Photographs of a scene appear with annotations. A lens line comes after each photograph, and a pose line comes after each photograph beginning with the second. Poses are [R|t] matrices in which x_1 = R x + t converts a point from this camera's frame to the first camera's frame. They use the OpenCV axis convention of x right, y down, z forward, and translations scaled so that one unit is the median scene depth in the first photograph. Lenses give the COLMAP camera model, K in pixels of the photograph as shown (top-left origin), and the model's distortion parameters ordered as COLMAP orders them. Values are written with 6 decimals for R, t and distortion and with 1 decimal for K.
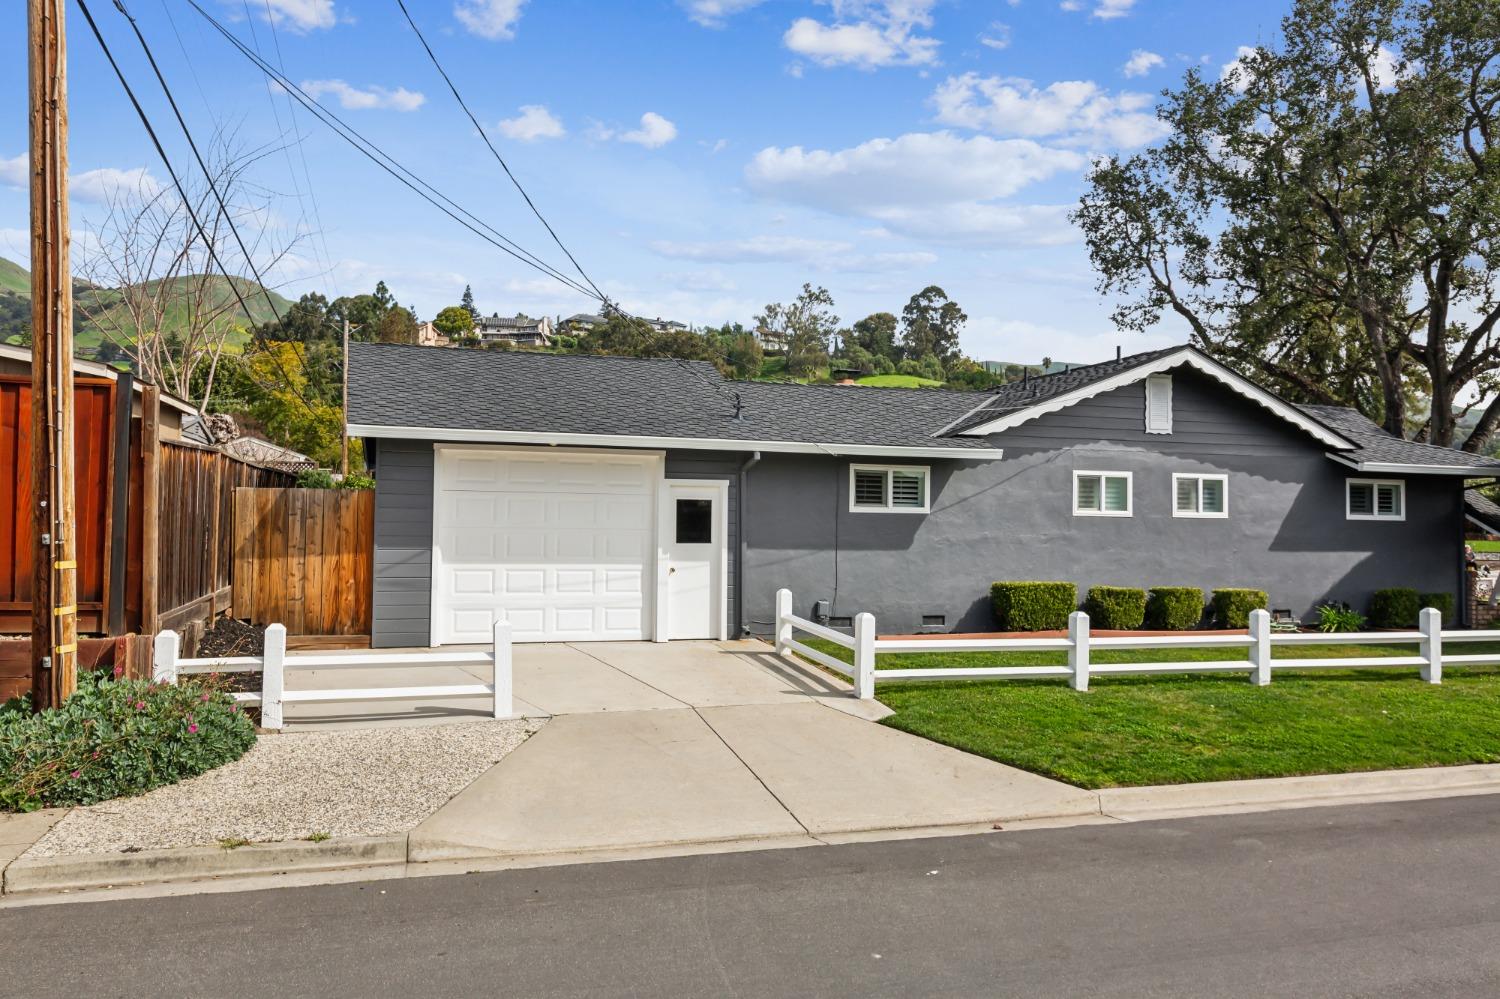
lens RADIAL K [[1155.9, 0, 749.9], [0, 1155.9, 499.6], [0, 0, 1]] dist [0.005489, -0.000436]
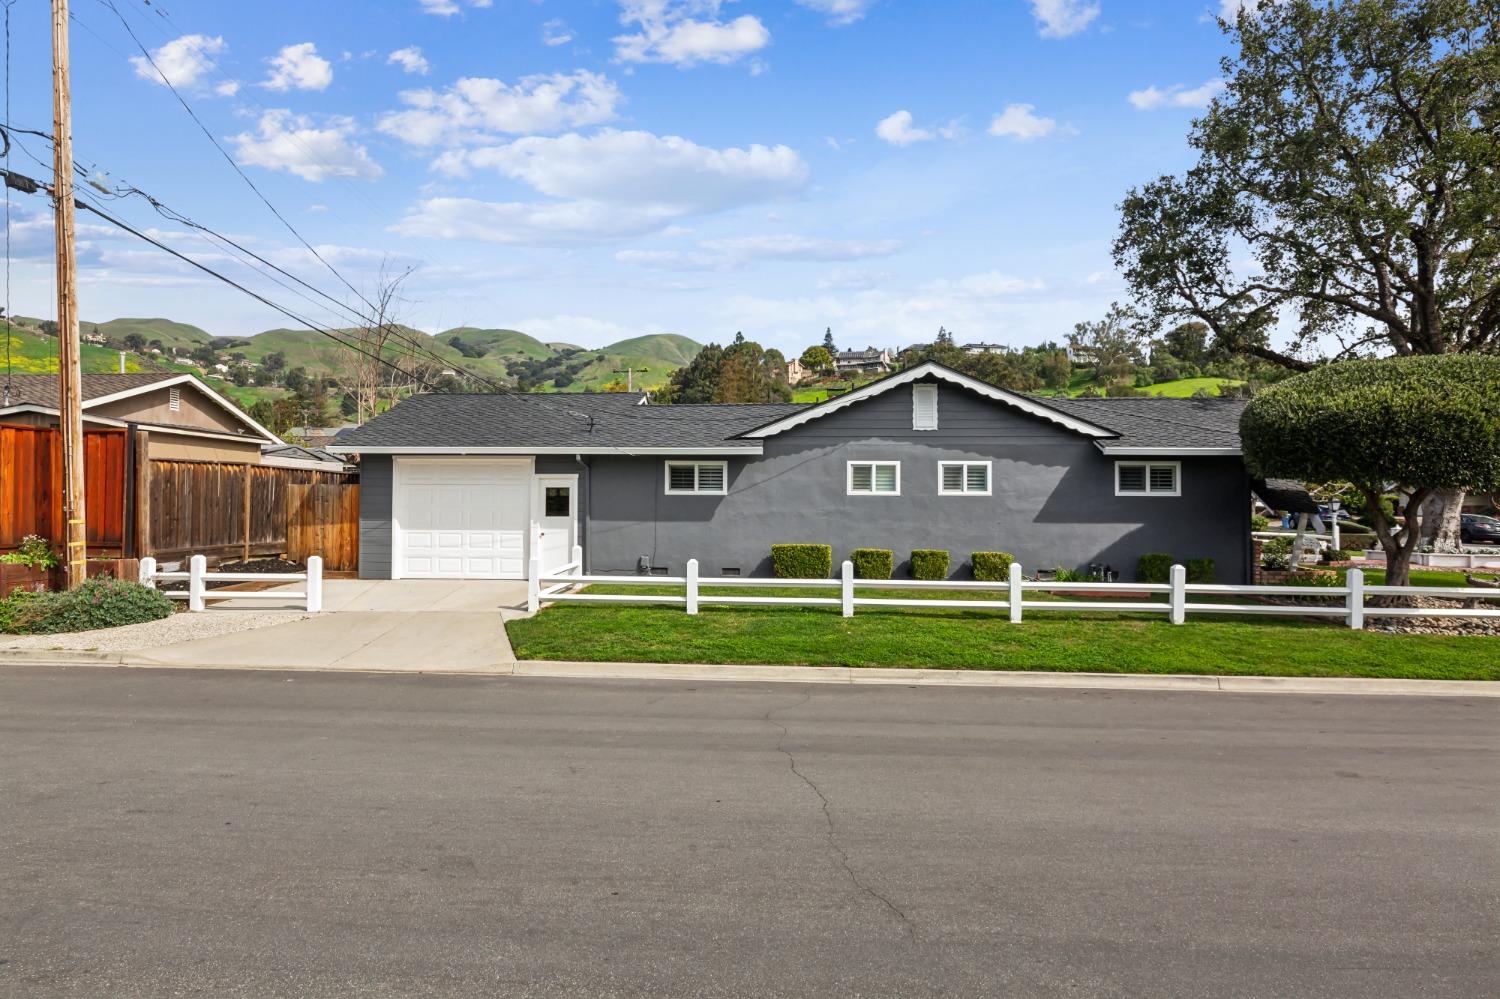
lens RADIAL K [[965.4, 0, 751.4], [0, 965.4, 512.0], [0, 0, 1]] dist [-0.002020, 0.000205]
pose [[0.925273, -0.008545, -0.379205, 0.592806], [0.013852, 0.999841, 0.011271, 0.018858], [0.379049, -0.015682, 0.925244, -0.060563]]
